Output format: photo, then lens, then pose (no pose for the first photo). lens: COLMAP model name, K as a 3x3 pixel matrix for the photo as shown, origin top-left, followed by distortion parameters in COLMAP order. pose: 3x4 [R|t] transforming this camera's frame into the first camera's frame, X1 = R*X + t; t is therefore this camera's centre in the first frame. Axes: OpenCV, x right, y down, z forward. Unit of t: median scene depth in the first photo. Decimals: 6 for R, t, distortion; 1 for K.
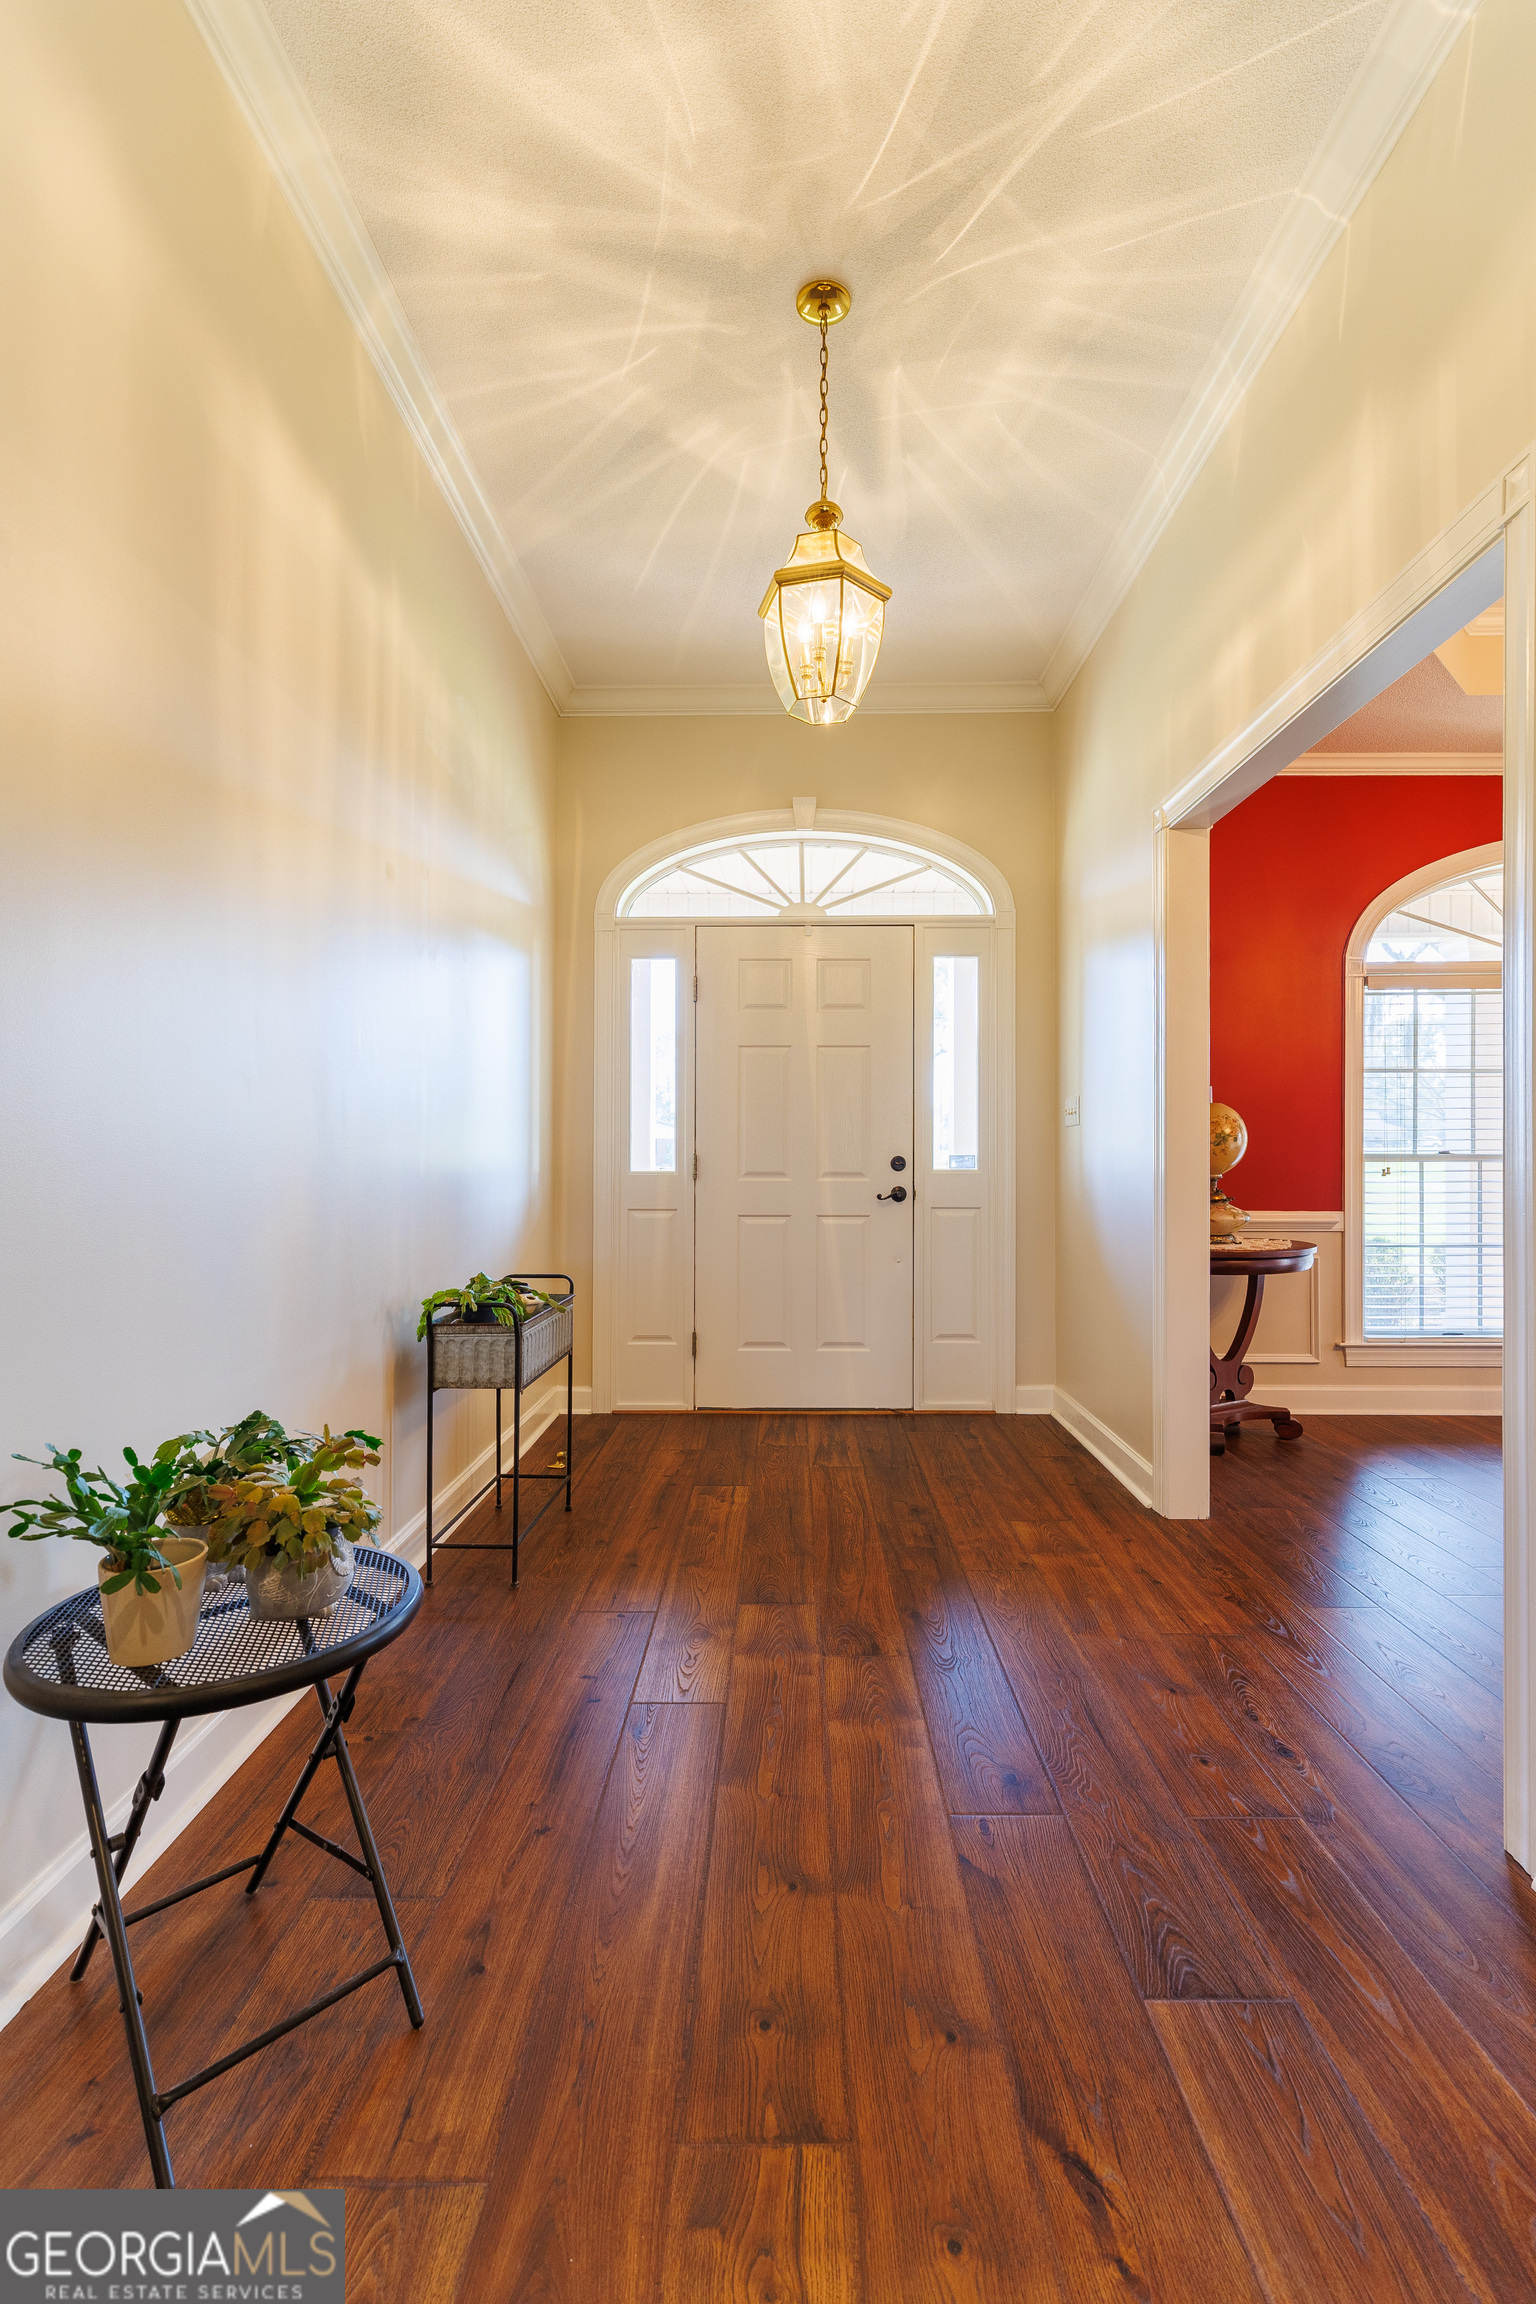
lens RADIAL K [[1051.6, 0, 774.8], [0, 1051.6, 1149.2], [0, 0, 1]] dist [-0.003905, -0.000453]
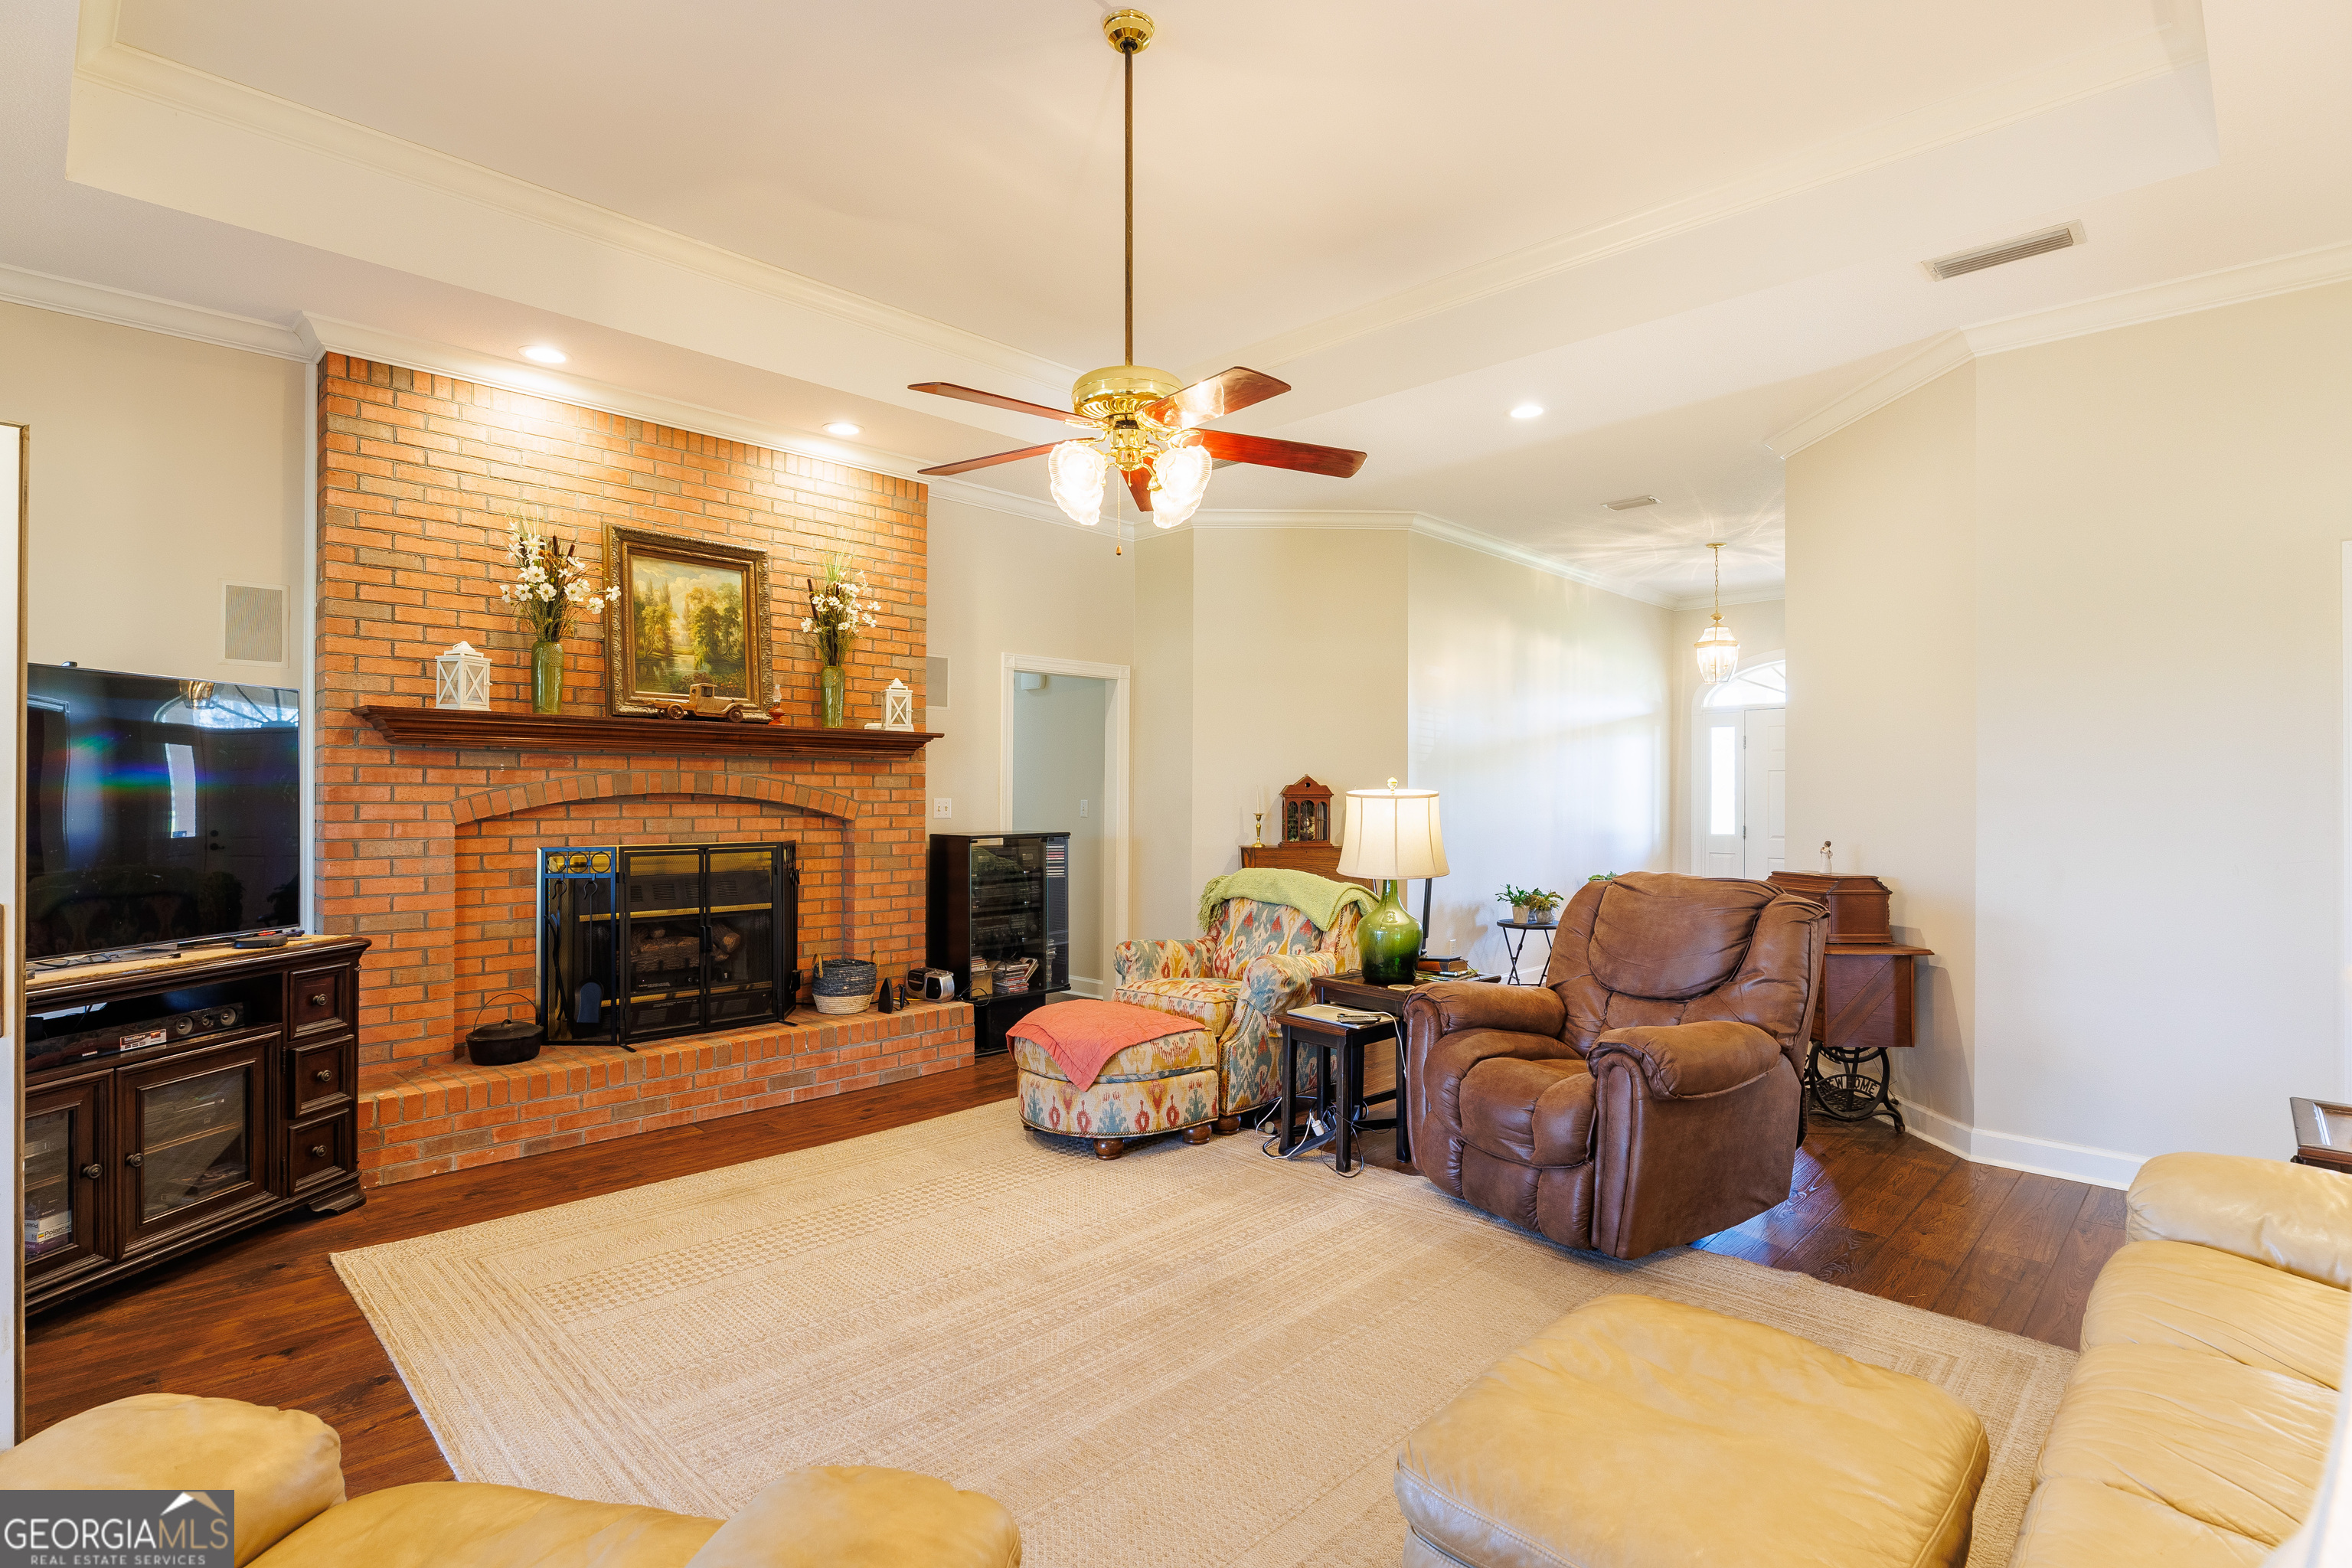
lens RADIAL K [[1144.5, 0, 1174.9], [0, 1144.5, 785.6], [0, 0, 1]] dist [-0.000191, -0.000006]
pose [[0.727972, 0.000348, -0.685606, 2.008546], [0.000026, 1.000000, 0.000535, -0.238188], [0.685606, -0.000407, 0.727972, -4.196933]]
